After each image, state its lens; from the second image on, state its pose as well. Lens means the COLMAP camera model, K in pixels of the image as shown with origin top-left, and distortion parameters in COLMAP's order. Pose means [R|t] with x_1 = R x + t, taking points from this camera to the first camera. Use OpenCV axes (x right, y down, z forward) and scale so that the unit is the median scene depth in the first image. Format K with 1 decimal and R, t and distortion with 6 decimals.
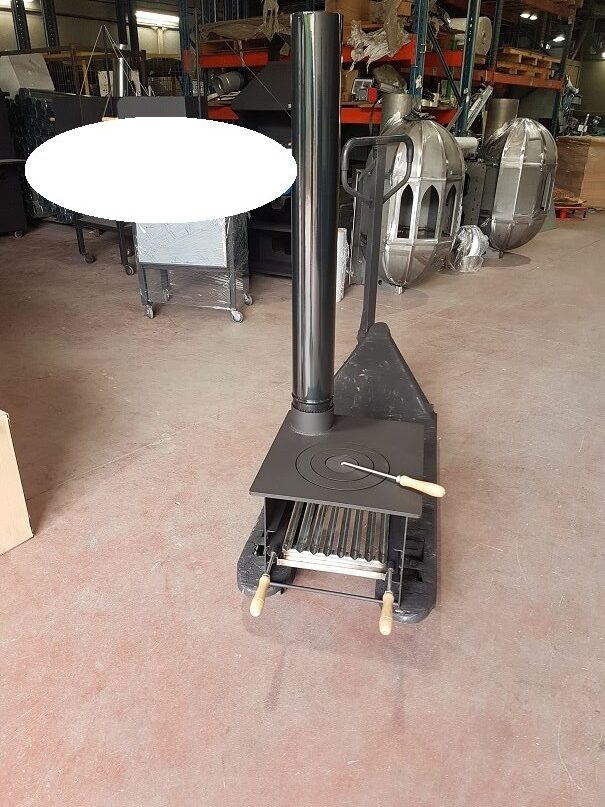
lens RADIAL K [[621.2, 0, 302.5], [0, 621.2, 403.5], [0, 0, 1]] dist [0.069882, -0.104941]
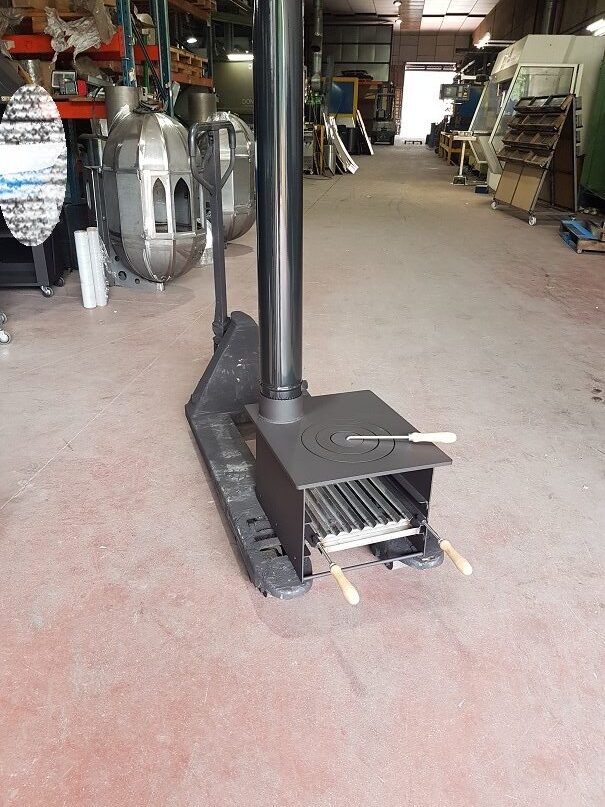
lens RADIAL K [[622.0, 0, 302.5], [0, 622.0, 403.5], [0, 0, 1]] dist [0.033973, -0.048541]
pose [[0.867224, -0.219374, 0.446988, -0.146834], [0.218773, 0.974296, 0.053715, -0.009774], [-0.447282, 0.051206, 0.892926, 0.045161]]
